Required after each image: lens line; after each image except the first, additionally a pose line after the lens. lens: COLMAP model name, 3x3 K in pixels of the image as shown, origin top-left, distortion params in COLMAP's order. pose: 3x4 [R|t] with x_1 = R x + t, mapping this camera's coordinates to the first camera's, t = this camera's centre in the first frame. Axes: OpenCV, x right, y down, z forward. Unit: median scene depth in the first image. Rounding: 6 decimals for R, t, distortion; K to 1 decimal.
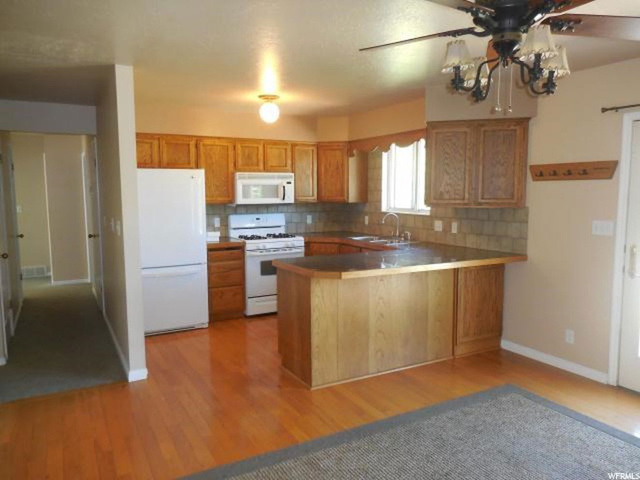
lens RADIAL K [[481.4, 0, 321.1], [0, 481.4, 239.5], [0, 0, 1]] dist [0.004653, -0.003536]
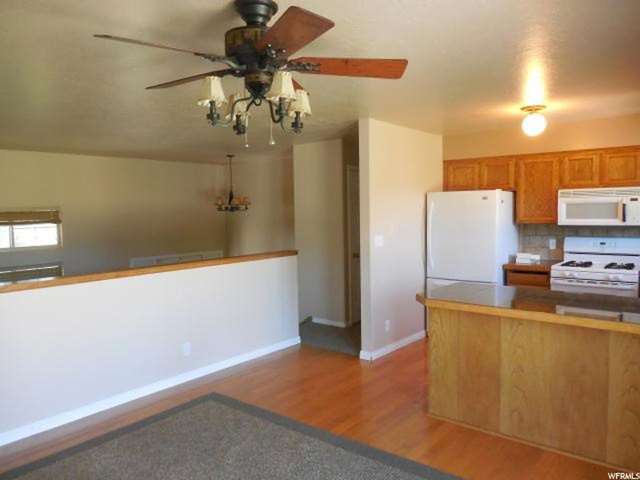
lens RADIAL K [[481.4, 0, 321.3], [0, 481.4, 241.1], [0, 0, 1]] dist [0.004653, -0.003536]
pose [[0.375514, 0.055877, -0.925131, 0.495062], [-0.083131, 0.996188, 0.026426, -0.030727], [0.923081, 0.066984, 0.378728, 0.256973]]
